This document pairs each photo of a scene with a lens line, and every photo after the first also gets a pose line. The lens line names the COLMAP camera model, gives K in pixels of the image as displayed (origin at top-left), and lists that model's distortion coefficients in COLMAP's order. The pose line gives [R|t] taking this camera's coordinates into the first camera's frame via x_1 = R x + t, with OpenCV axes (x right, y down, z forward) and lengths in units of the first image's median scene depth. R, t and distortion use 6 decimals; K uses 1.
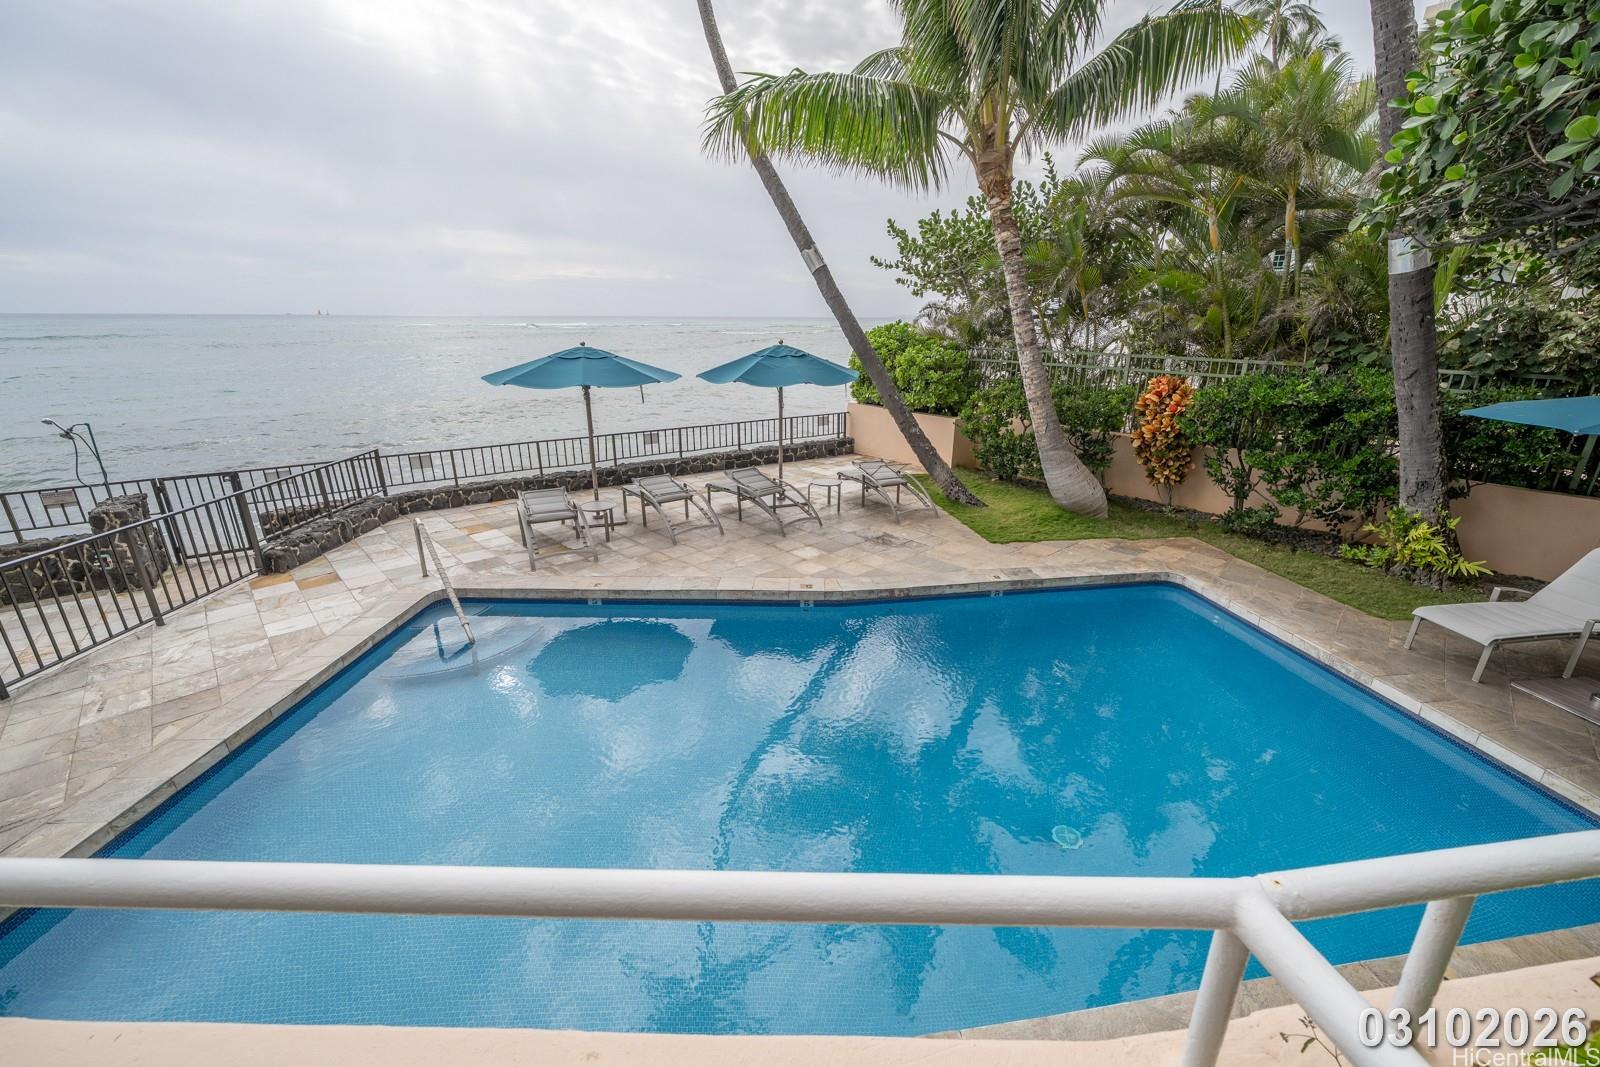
lens RADIAL K [[645.2, 0, 804.5], [0, 645.2, 538.5], [0, 0, 1]] dist [-0.002673, -0.000342]
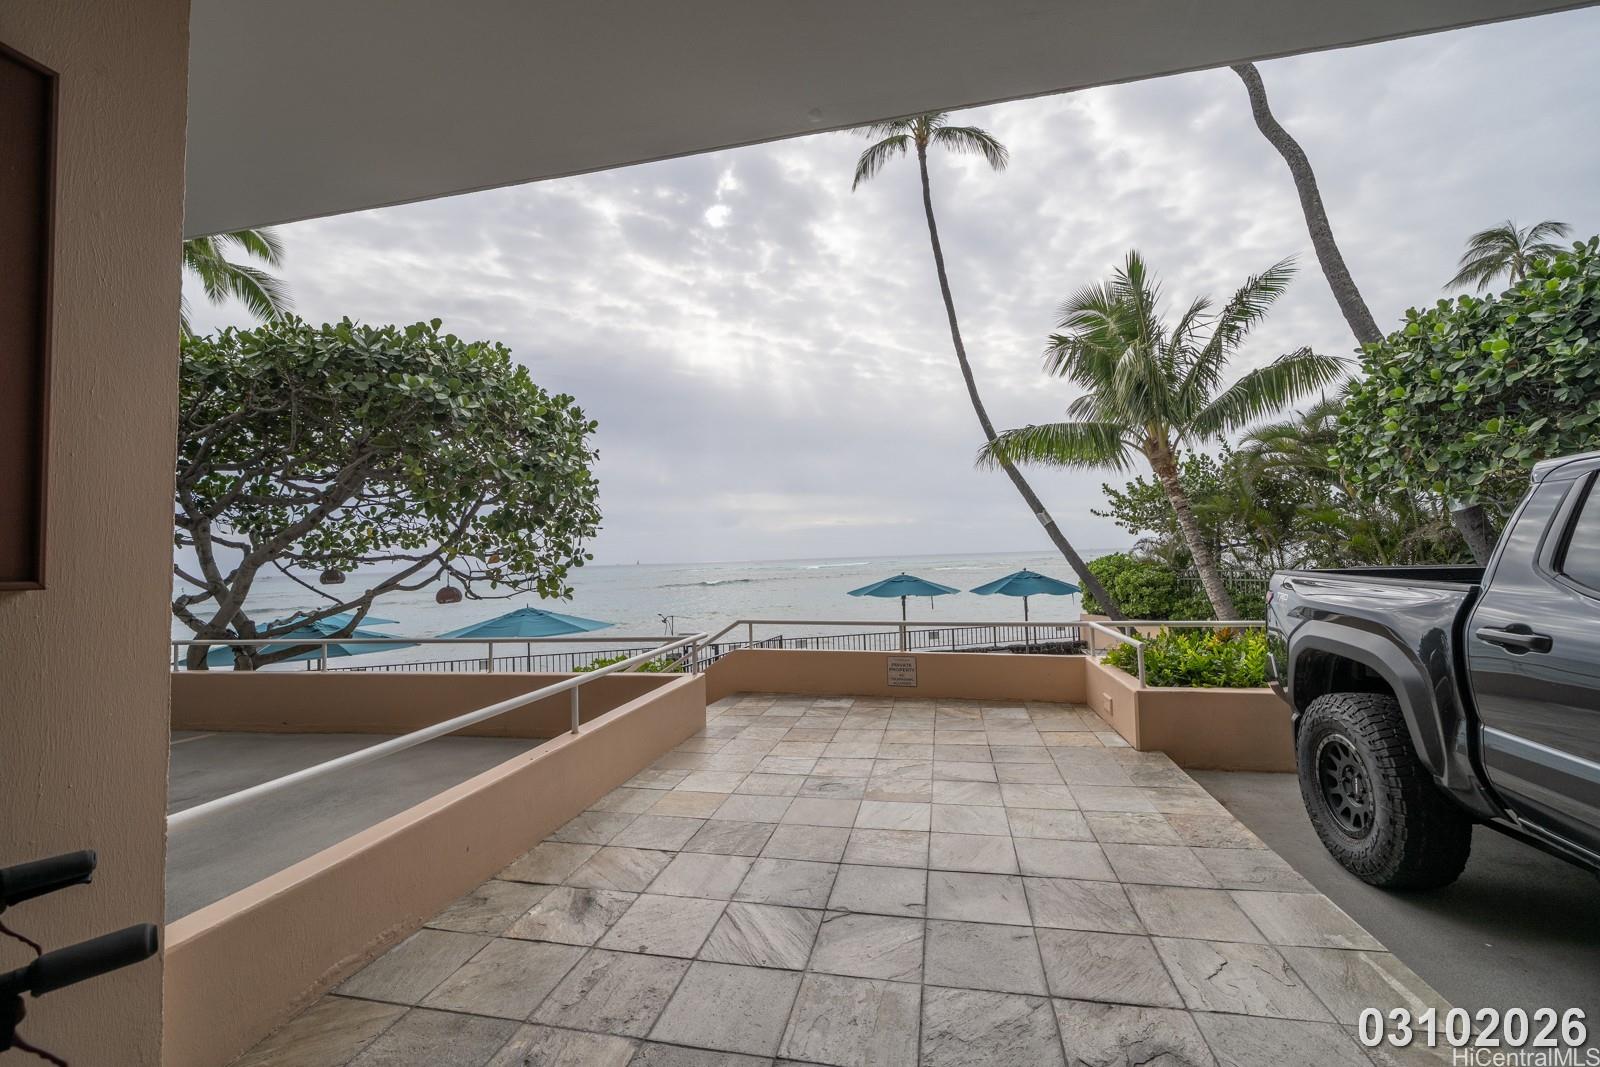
lens RADIAL K [[645.2, 0, 804.5], [0, 645.2, 538.5], [0, 0, 1]] dist [-0.002673, -0.000342]
pose [[0.935611, -0.046846, -0.349911, 0.015993], [-0.078317, 0.938918, -0.335111, 0.208917], [0.344237, 0.340938, 0.874793, -0.628591]]
